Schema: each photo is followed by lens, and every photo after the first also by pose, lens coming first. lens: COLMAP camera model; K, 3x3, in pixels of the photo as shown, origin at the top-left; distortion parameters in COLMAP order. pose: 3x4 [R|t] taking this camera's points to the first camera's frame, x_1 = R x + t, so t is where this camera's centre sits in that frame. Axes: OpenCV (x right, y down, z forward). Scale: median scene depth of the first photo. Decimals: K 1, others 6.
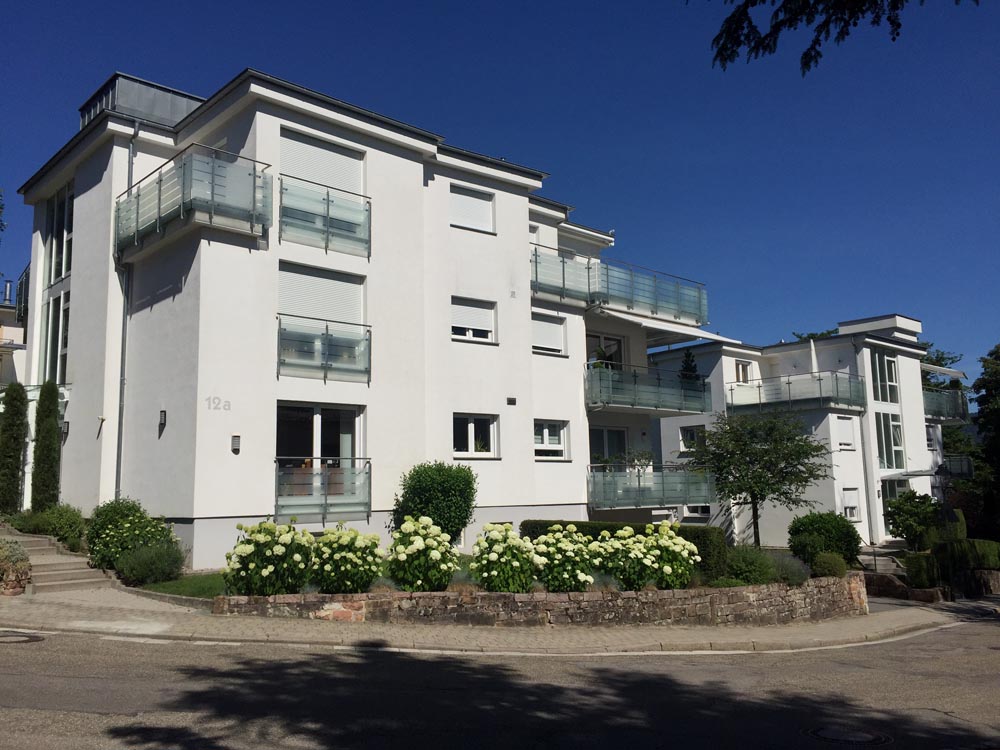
lens RADIAL K [[854.7, 0, 500.0], [0, 854.7, 375.0], [0, 0, 1]] dist [0.009977, -0.000485]
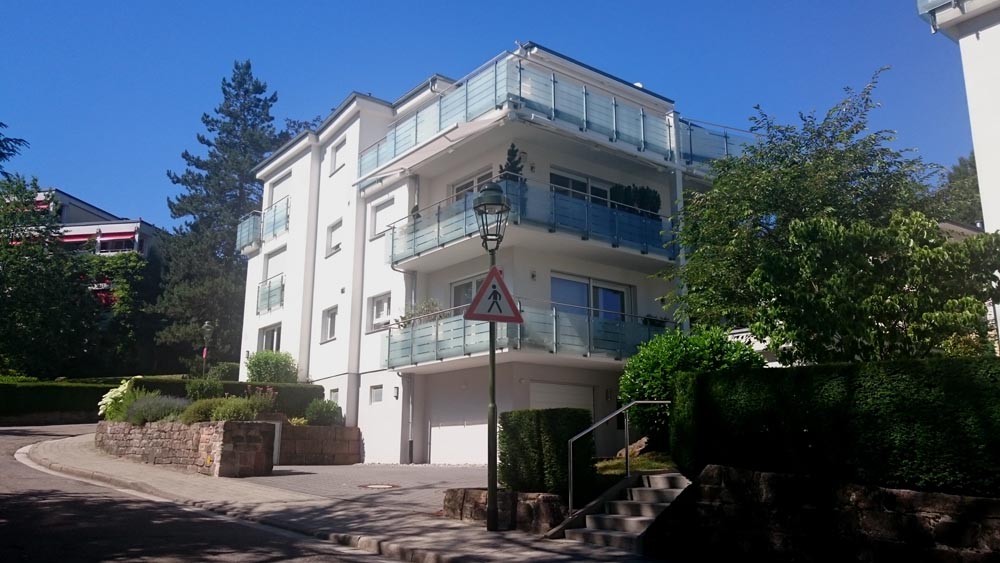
lens RADIAL K [[791.3, 0, 484.9], [0, 791.3, 262.6], [0, 0, 1]] dist [0.011473, 0.003450]
pose [[-0.105112, -0.223905, -0.968926, 1.298544], [0.138510, 0.961530, -0.237222, 0.341021], [0.984767, -0.159141, -0.070055, 1.512370]]
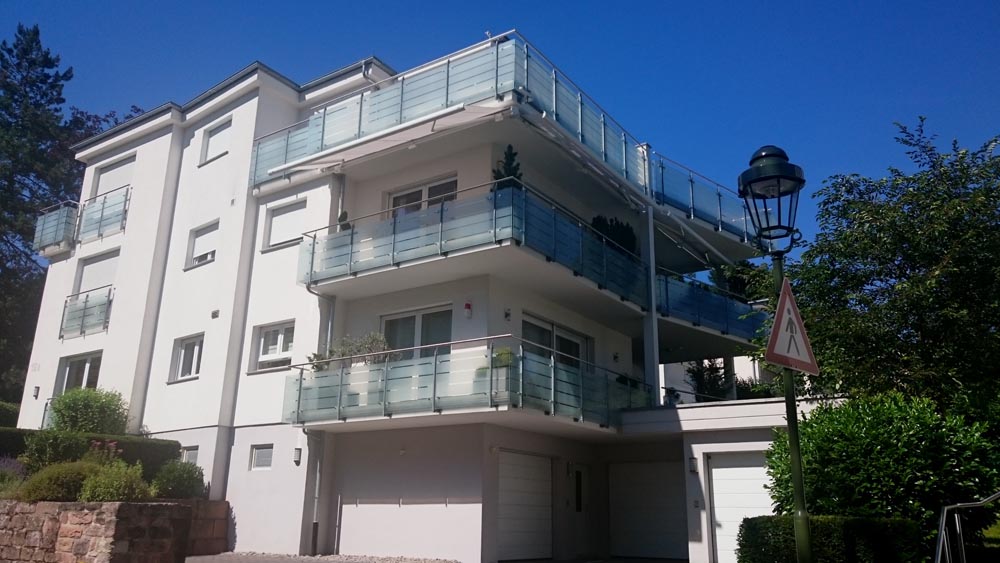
lens RADIAL K [[795.8, 0, 491.4], [0, 795.8, 260.4], [0, 0, 1]] dist [0.020796, -0.004949]
pose [[0.210873, -0.286126, -0.934700, 1.060754], [0.119220, 0.956592, -0.265930, 0.282678], [0.970216, -0.055358, 0.235831, 1.280120]]
